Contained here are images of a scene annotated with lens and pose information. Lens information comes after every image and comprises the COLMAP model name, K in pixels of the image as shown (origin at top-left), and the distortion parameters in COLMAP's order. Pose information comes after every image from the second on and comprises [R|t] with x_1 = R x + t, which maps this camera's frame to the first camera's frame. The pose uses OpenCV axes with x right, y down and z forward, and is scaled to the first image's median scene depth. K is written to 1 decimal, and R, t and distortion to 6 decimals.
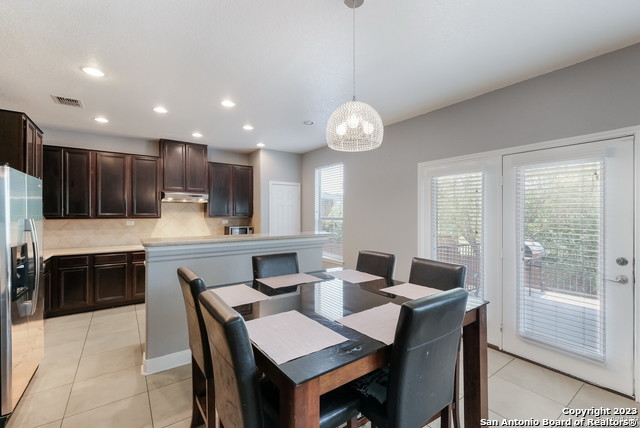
lens RADIAL K [[277.2, 0, 320.8], [0, 277.2, 214.1], [0, 0, 1]] dist [-0.001842, -0.000554]
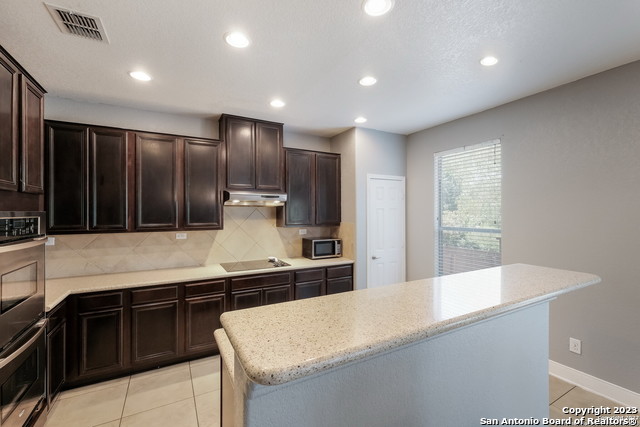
lens RADIAL K [[279.5, 0, 319.9], [0, 279.5, 212.0], [0, 0, 1]] dist [0.001344, -0.000037]
pose [[0.992222, -0.001265, -0.124478, -0.260535], [0.001093, 0.999998, -0.001451, -0.028462], [0.124480, 0.001304, 0.992221, 0.352655]]
